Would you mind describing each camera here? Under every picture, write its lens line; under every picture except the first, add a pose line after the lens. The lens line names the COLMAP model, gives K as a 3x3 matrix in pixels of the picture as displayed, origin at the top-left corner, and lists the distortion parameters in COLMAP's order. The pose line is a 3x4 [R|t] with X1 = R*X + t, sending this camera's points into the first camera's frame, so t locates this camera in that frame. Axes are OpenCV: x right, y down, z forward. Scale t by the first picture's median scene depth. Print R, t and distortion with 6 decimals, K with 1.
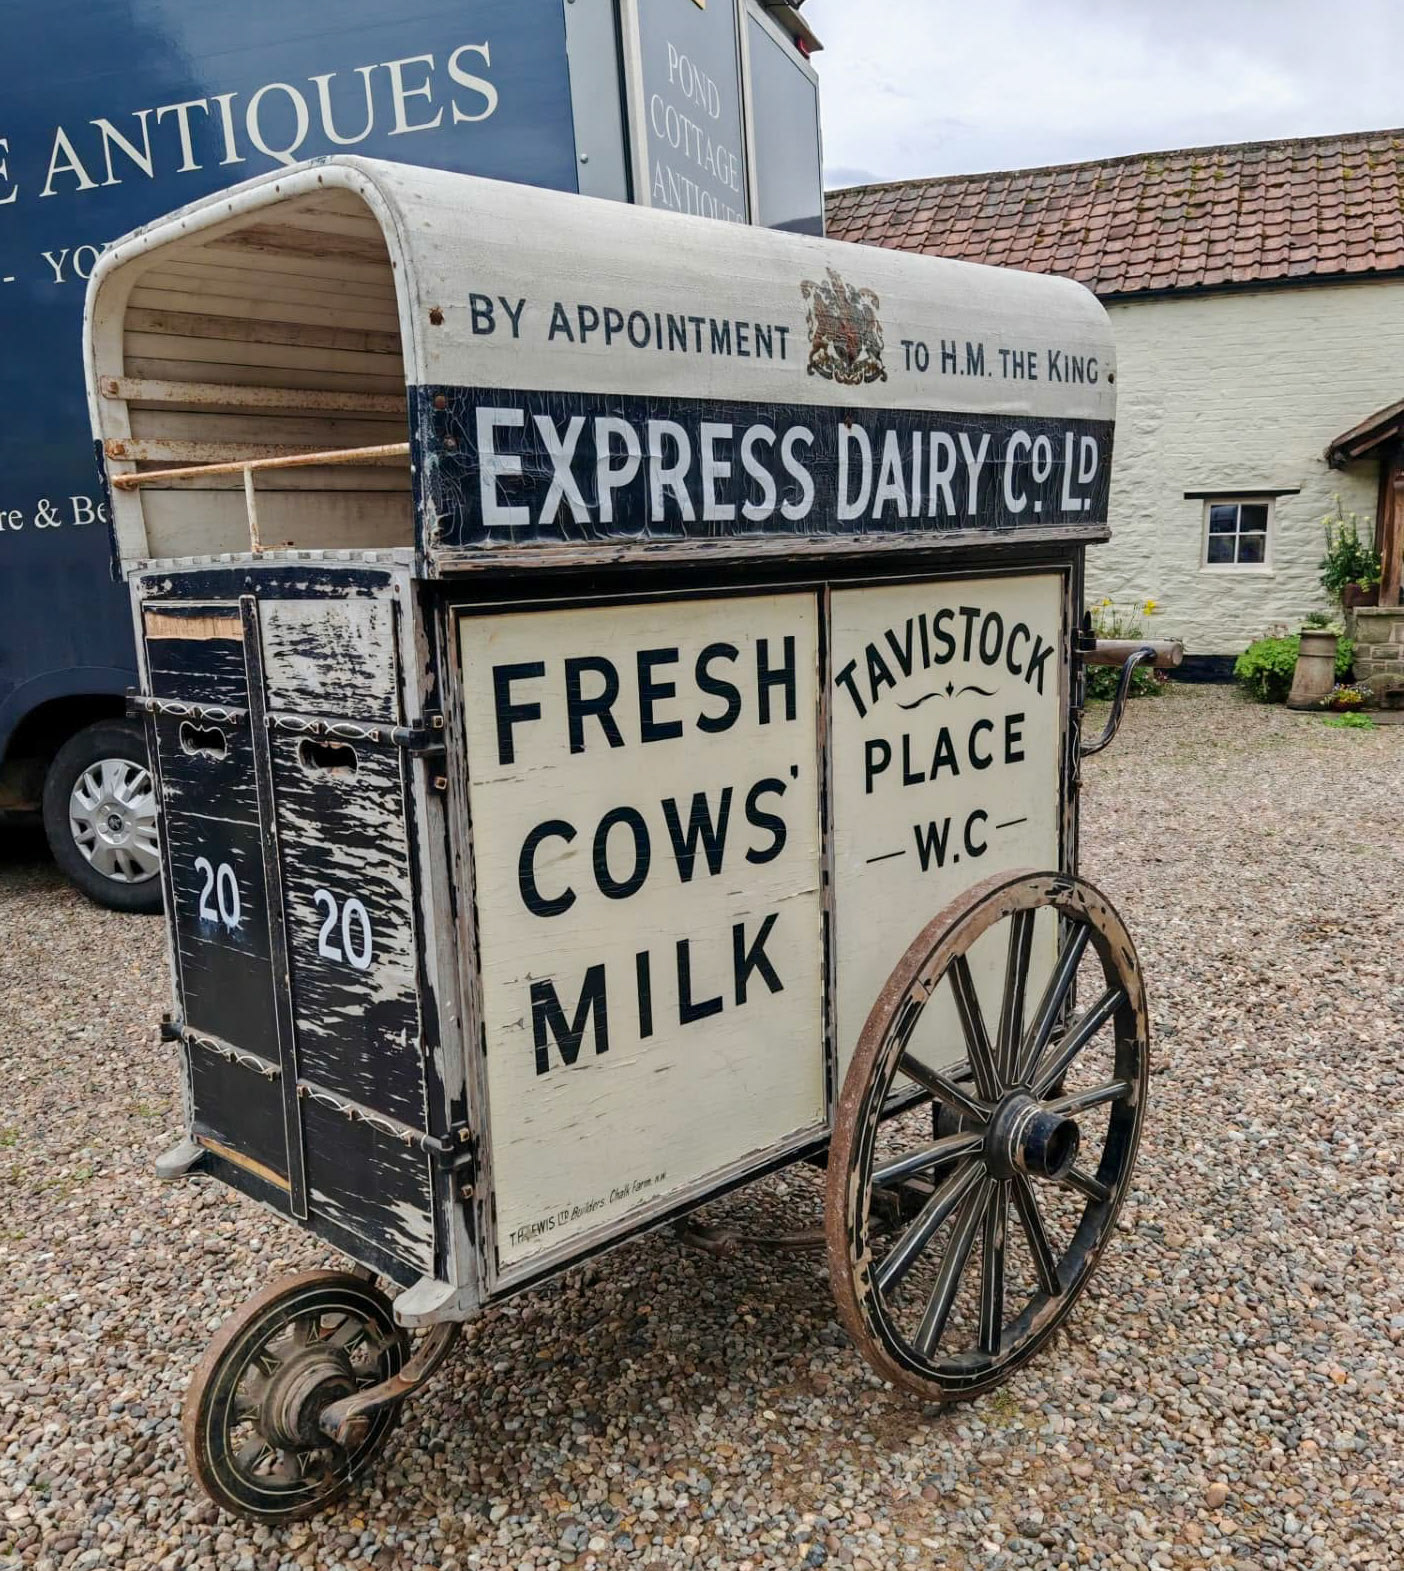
lens RADIAL K [[1464.1, 0, 703.7], [0, 1464.1, 811.4], [0, 0, 1]] dist [0.077021, -0.012060]
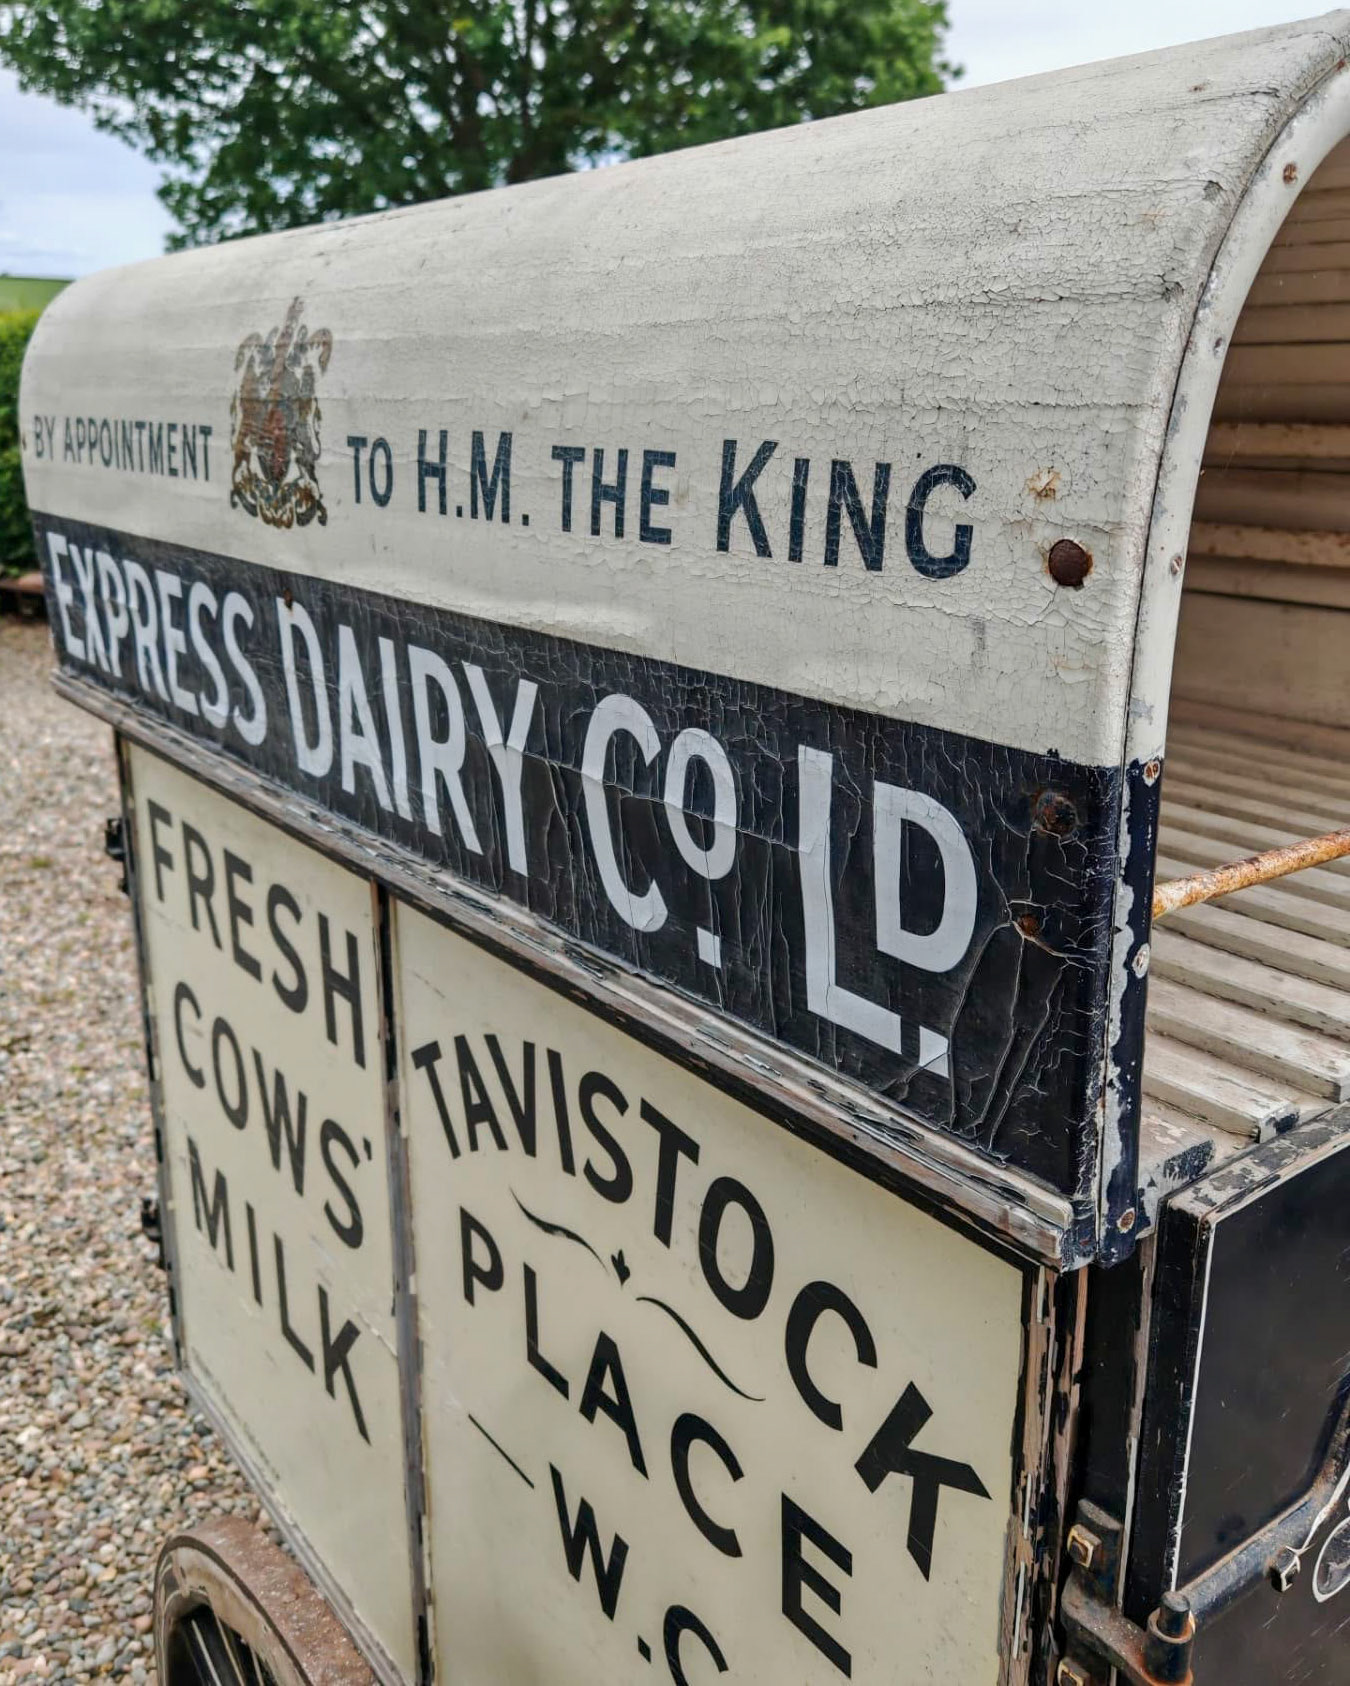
lens RADIAL K [[1484.3, 0, 638.5], [0, 1484.3, 788.6], [0, 0, 1]] dist [0.052373, -0.024362]
pose [[-0.153046, 0.299714, -0.941673, 0.596903], [-0.161411, 0.932521, 0.323034, -0.393677], [0.974948, 0.201436, -0.094341, 1.192585]]
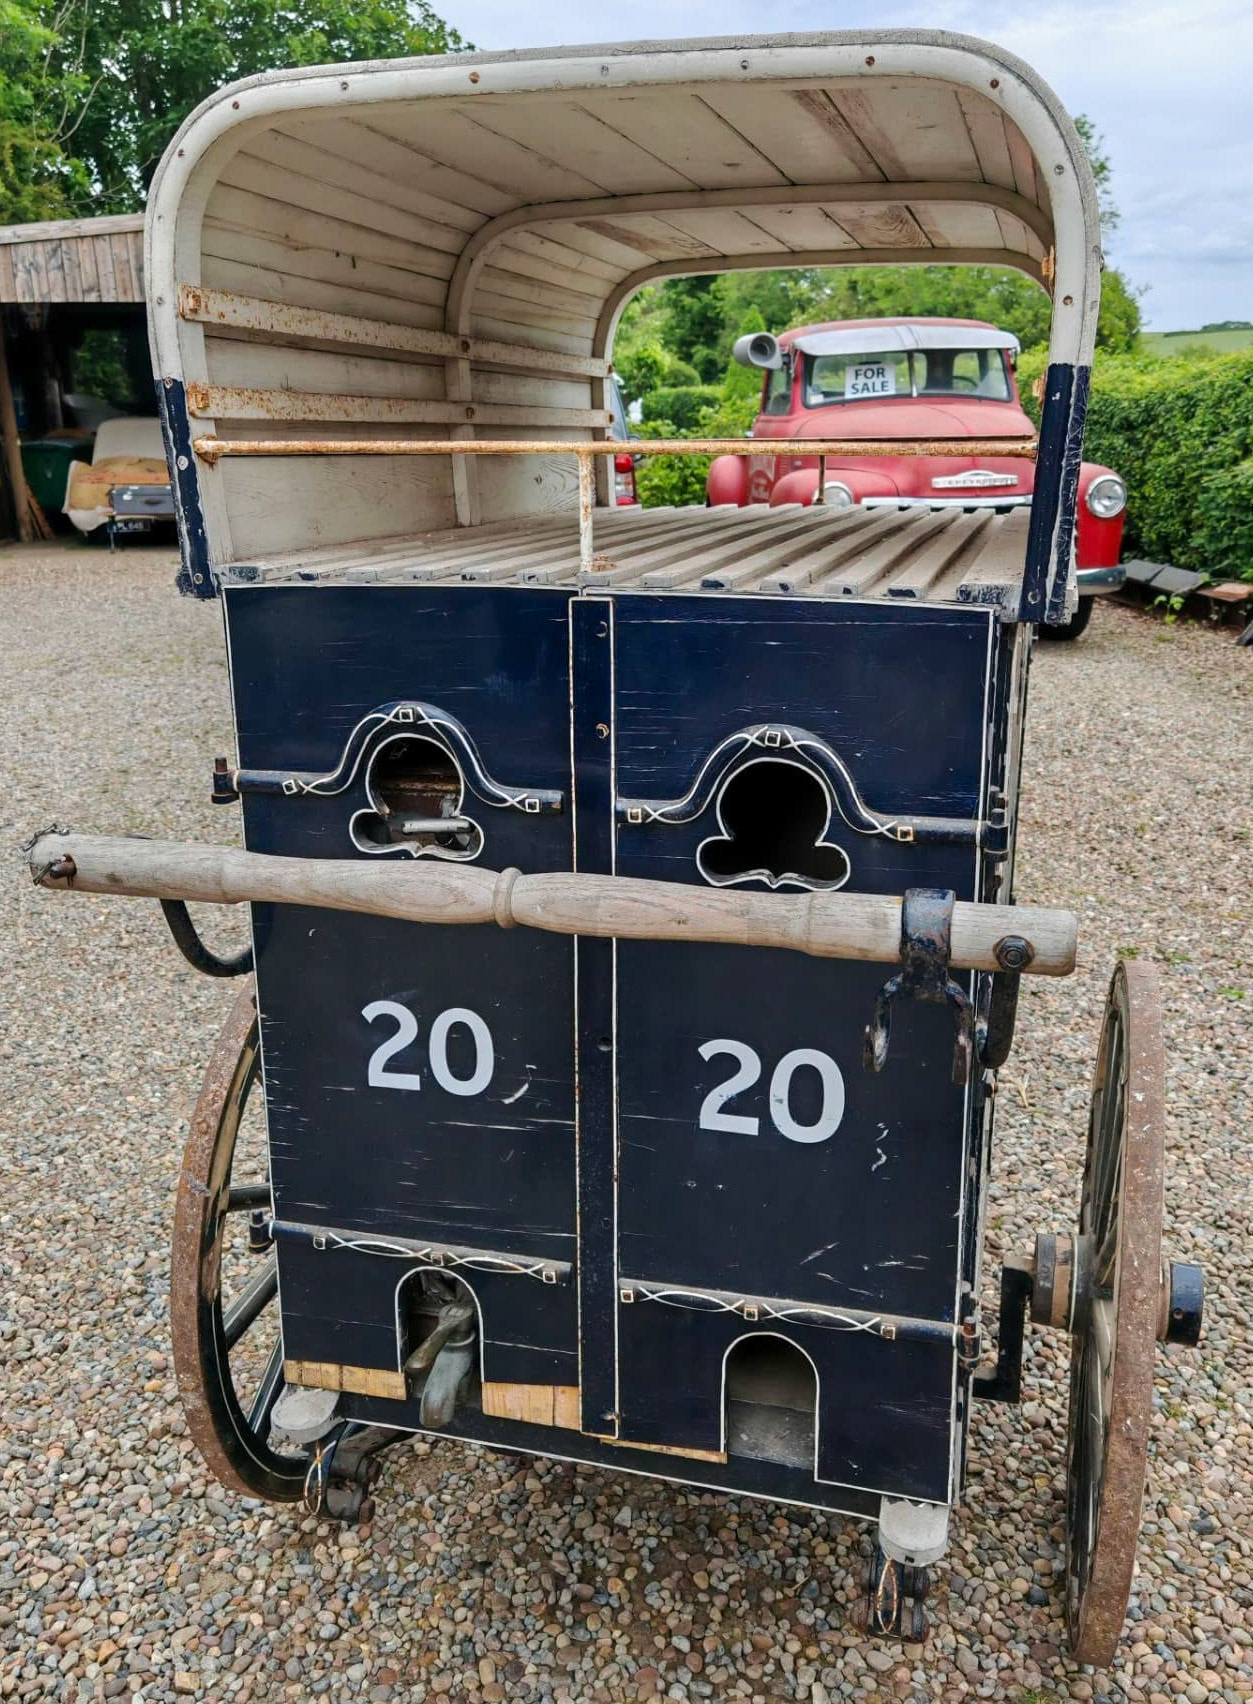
lens RADIAL K [[1470.7, 0, 632.7], [0, 1470.7, 823.1], [0, 0, 1]] dist [0.104597, -0.140663]
pose [[-0.866245, 0.165184, -0.471522, 0.514346], [-0.051262, 0.909398, 0.412757, -0.438332], [0.496982, 0.381720, -0.779294, 1.974666]]
